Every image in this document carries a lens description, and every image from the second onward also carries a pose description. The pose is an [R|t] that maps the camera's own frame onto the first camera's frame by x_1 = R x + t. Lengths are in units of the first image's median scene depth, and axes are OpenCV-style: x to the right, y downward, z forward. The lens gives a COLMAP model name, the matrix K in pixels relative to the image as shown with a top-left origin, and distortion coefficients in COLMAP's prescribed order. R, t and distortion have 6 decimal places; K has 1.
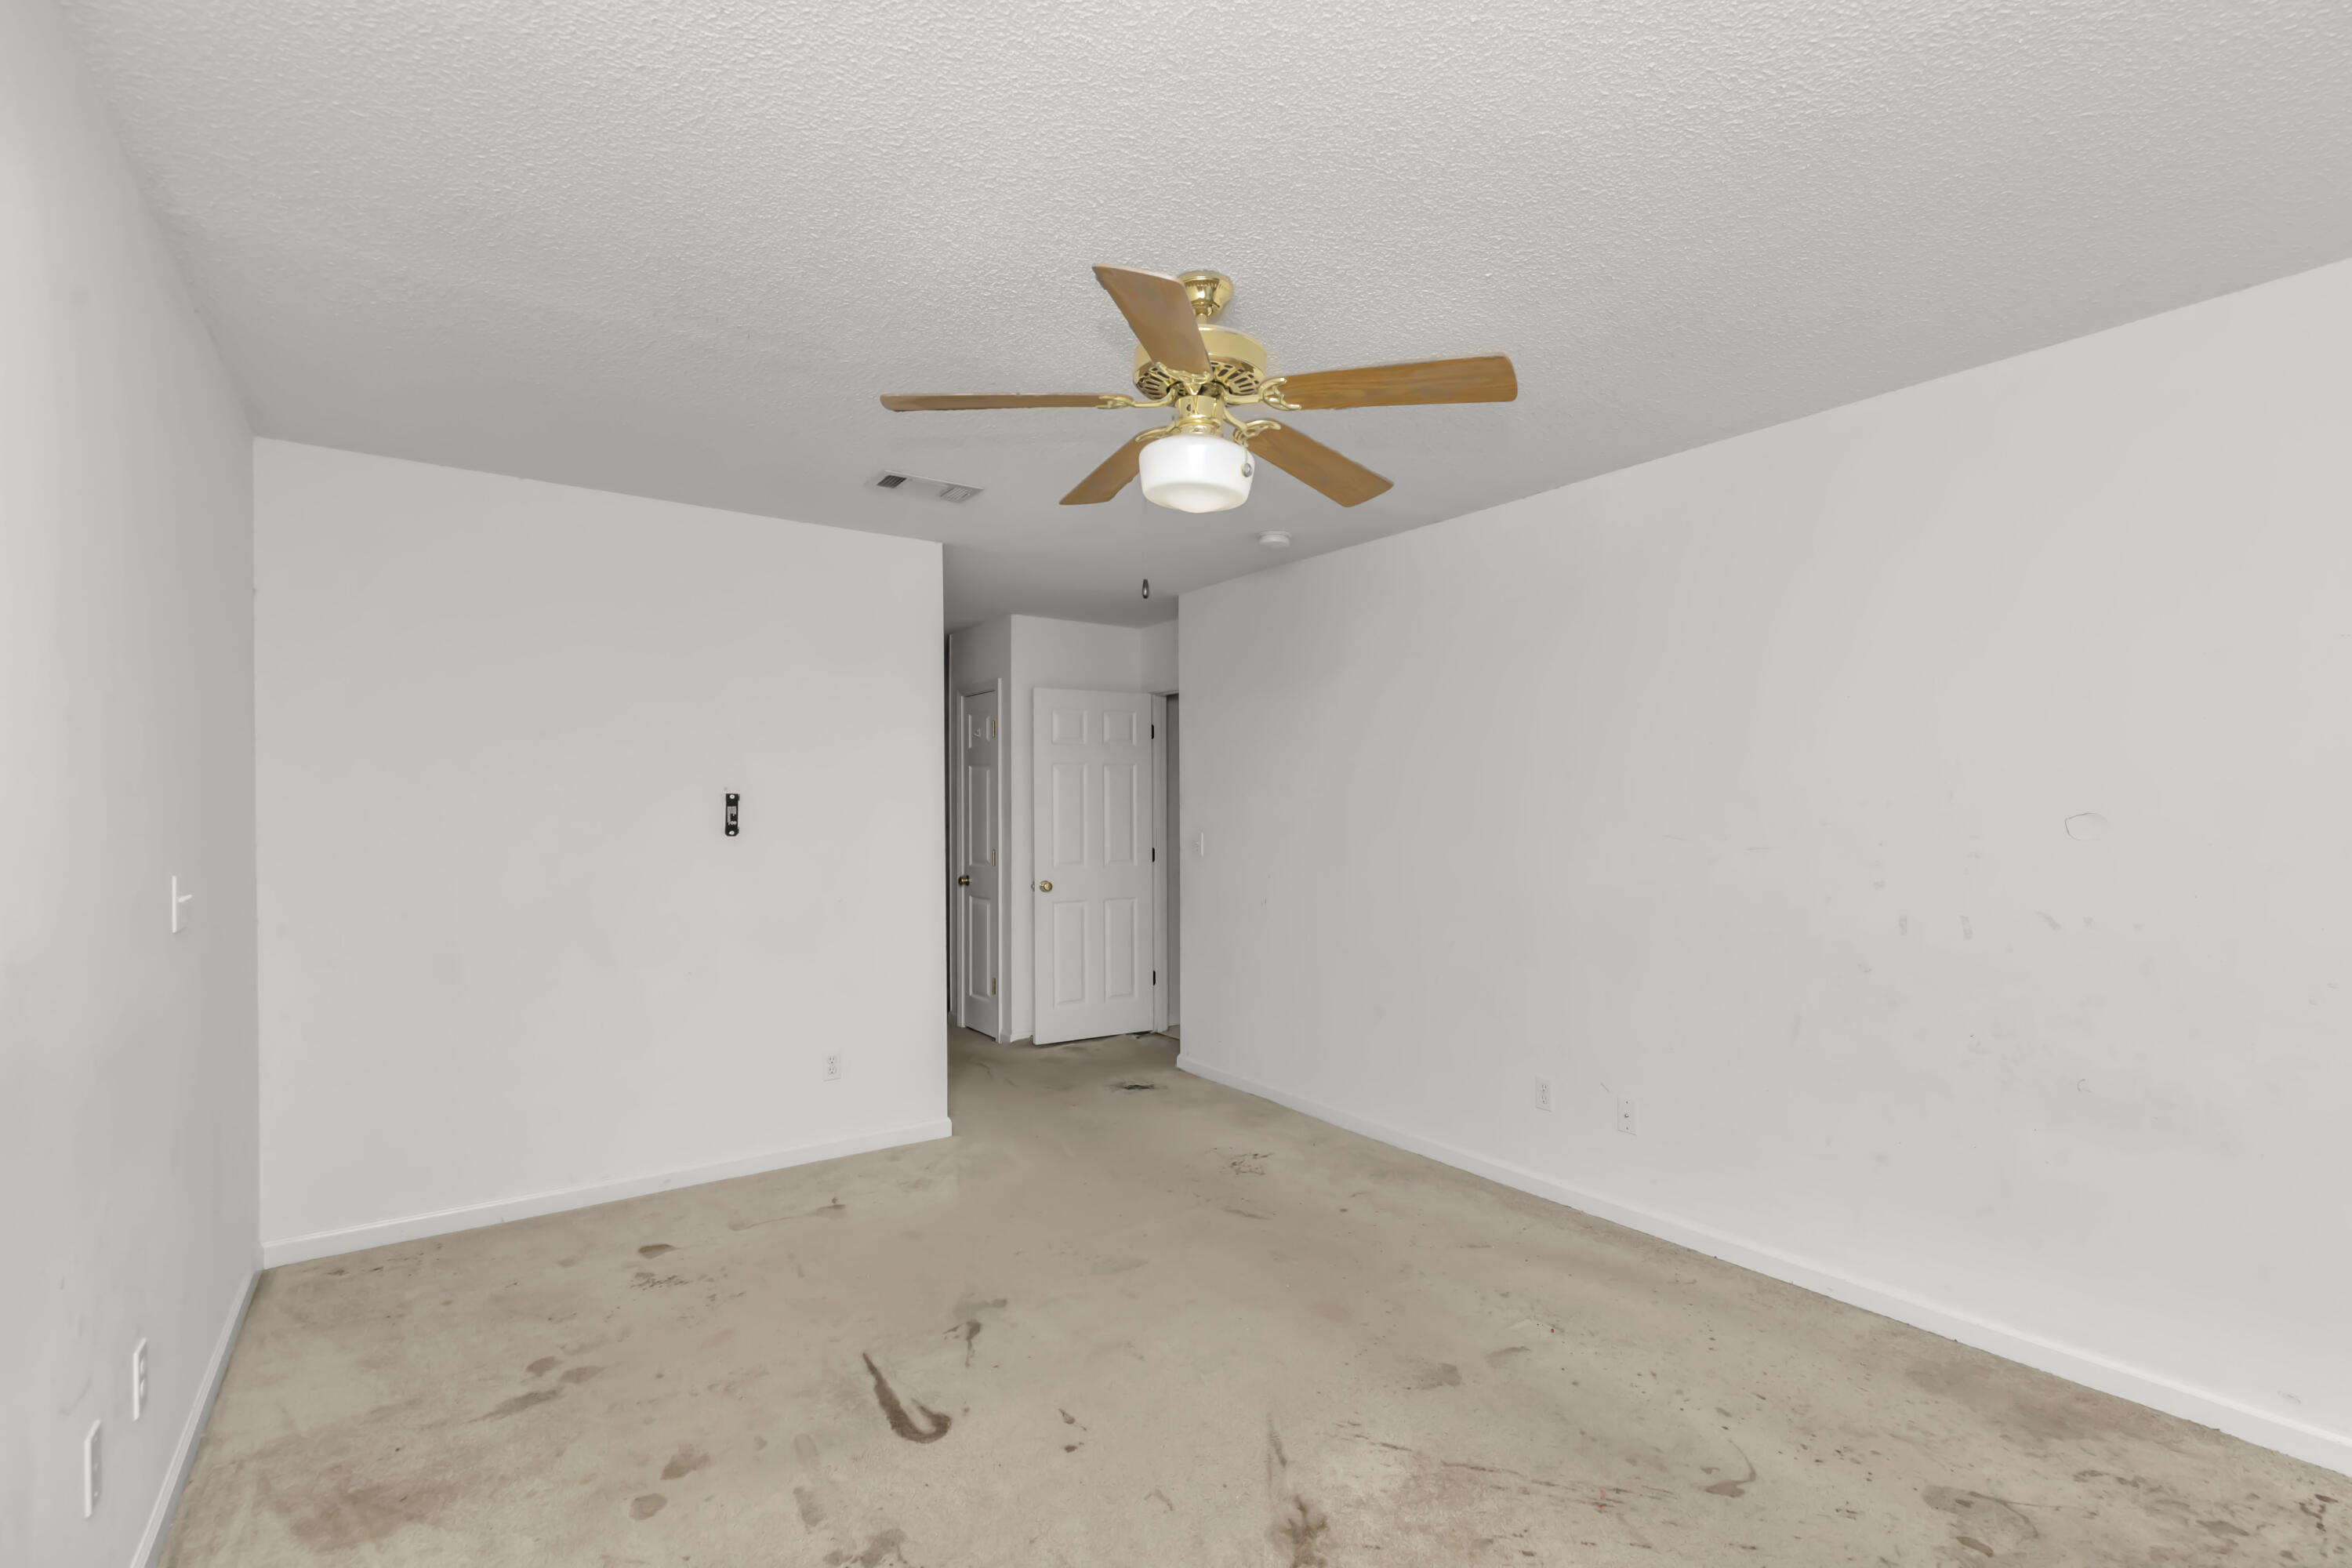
lens RADIAL K [[1037.5, 0, 1176.1], [0, 1037.5, 812.1], [0, 0, 1]] dist [0.000767, 0.000144]
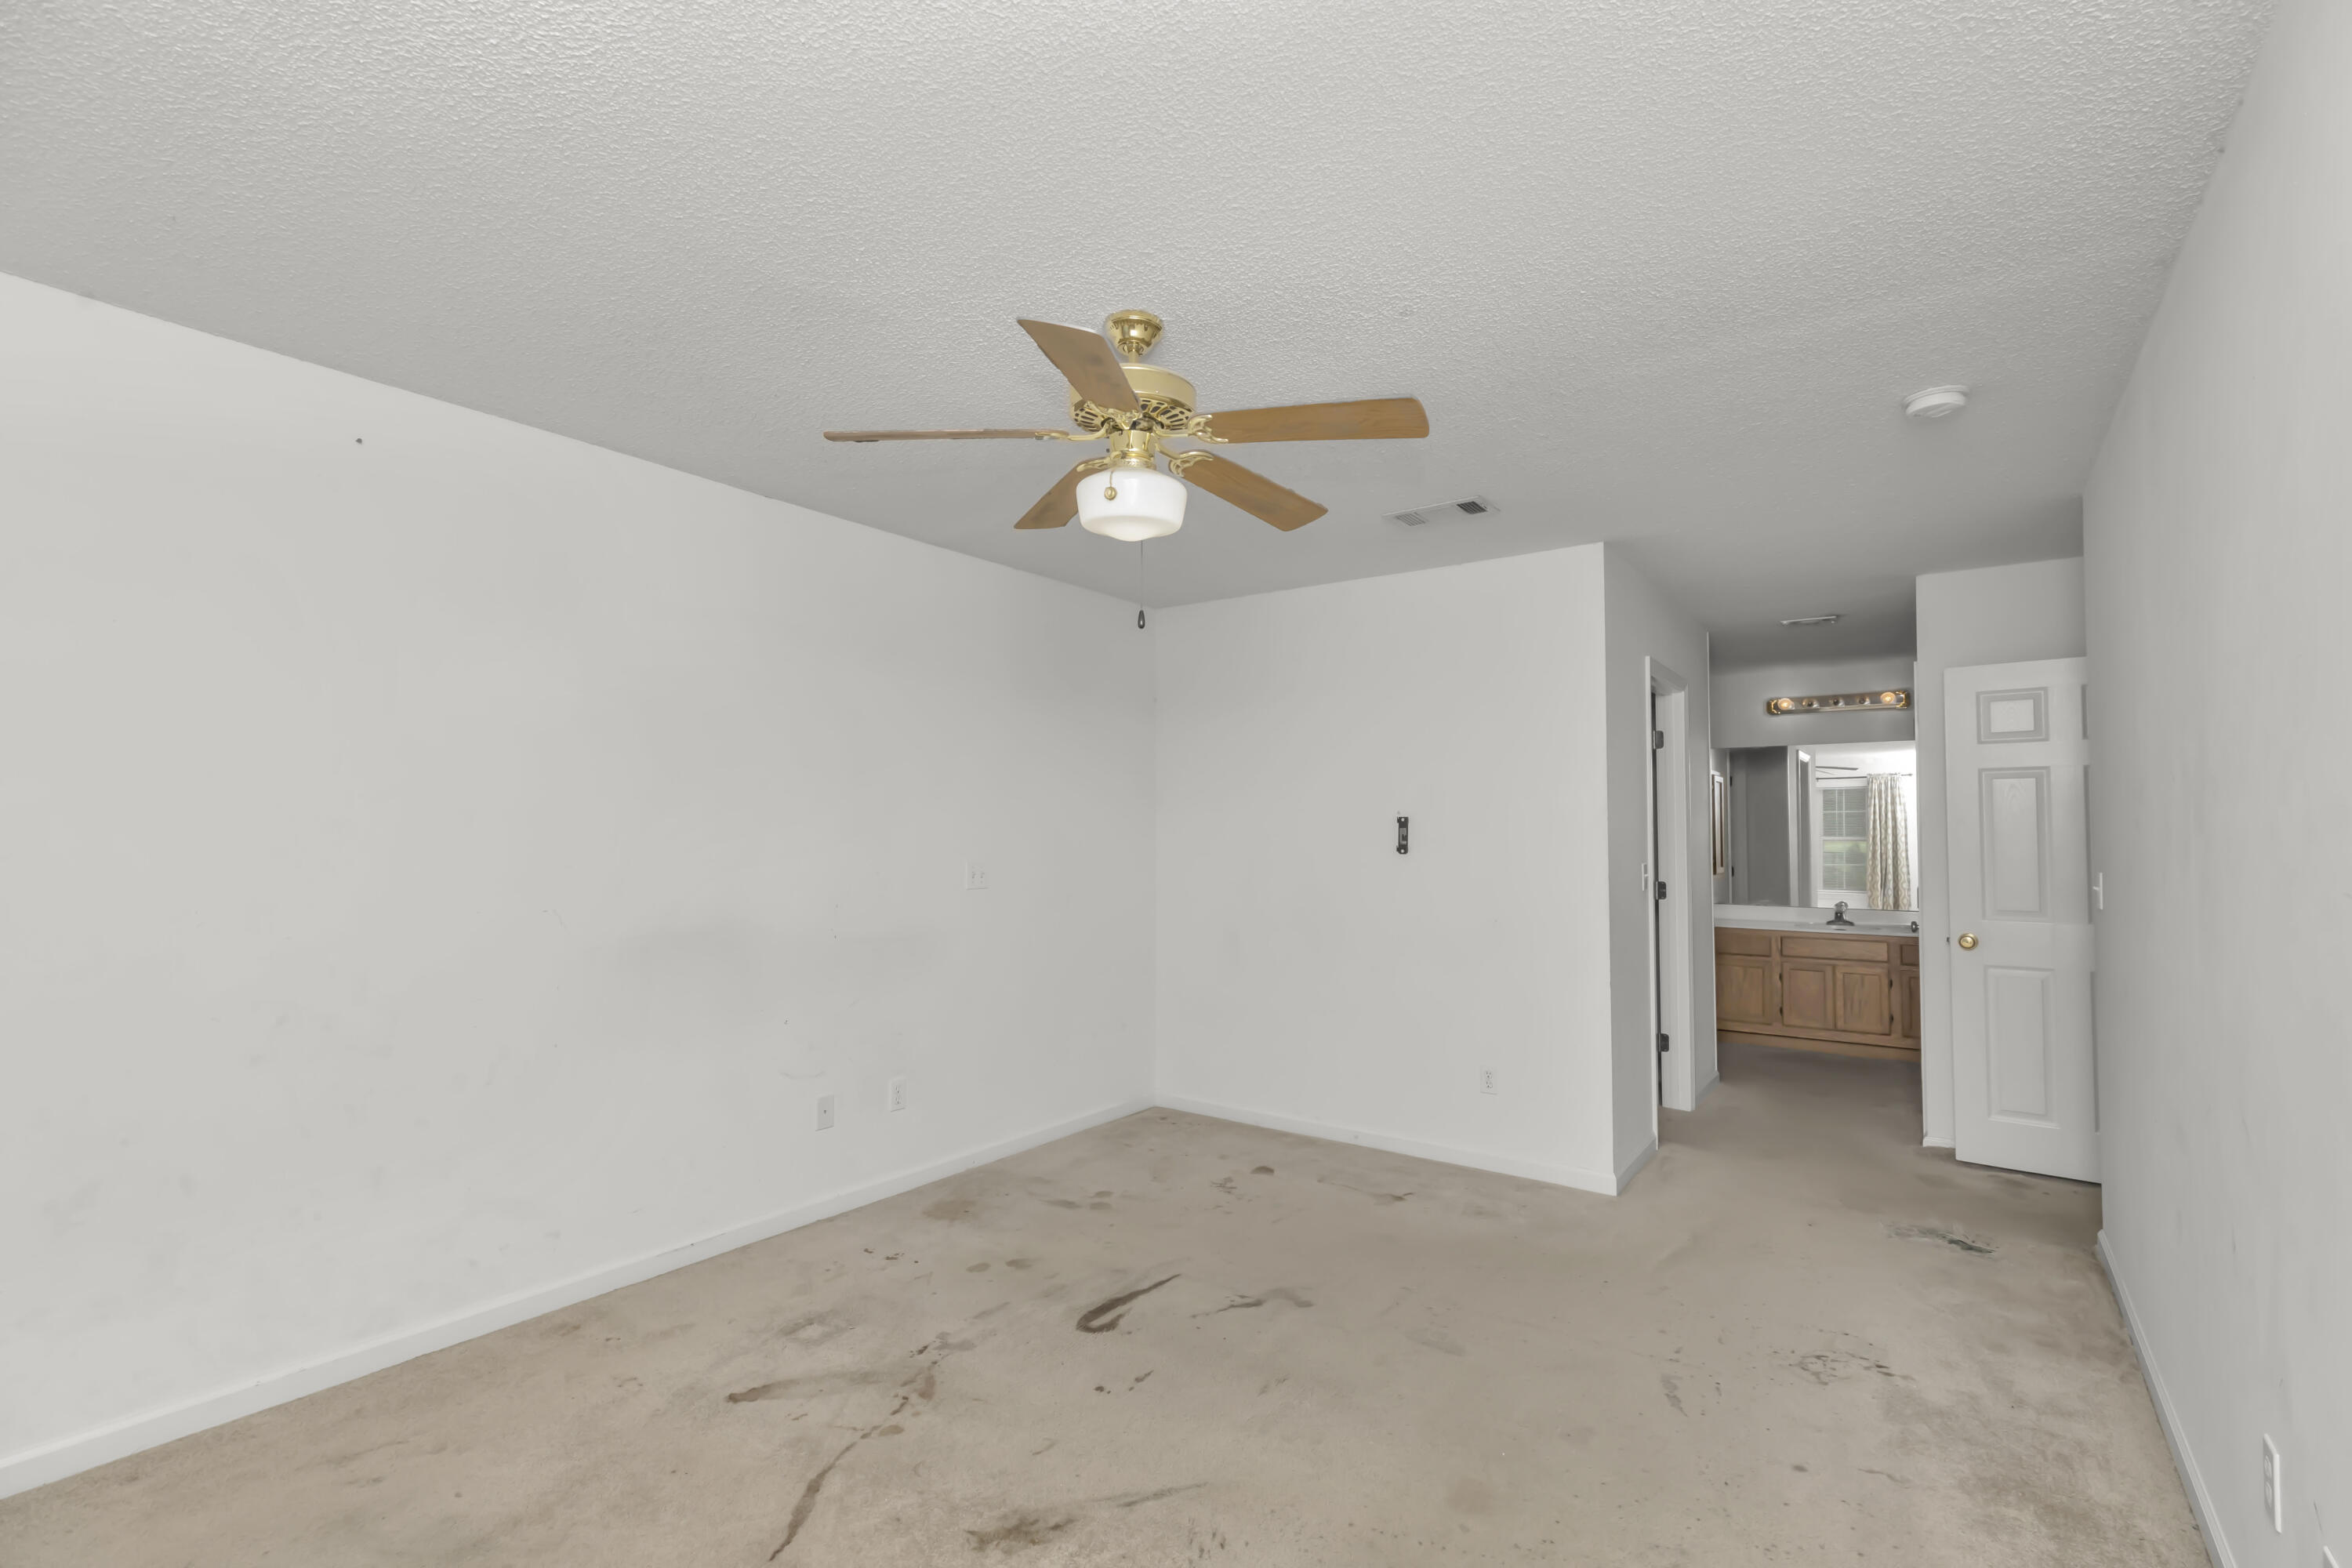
lens RADIAL K [[1040.0, 0, 1206.7], [0, 1040.0, 815.8], [0, 0, 1]] dist [0.011309, -0.000067]
pose [[0.339840, -0.015206, -0.940360, 0.898151], [-0.005760, 0.999817, -0.018249, 0.005053], [0.940466, 0.011618, 0.339690, 0.625694]]
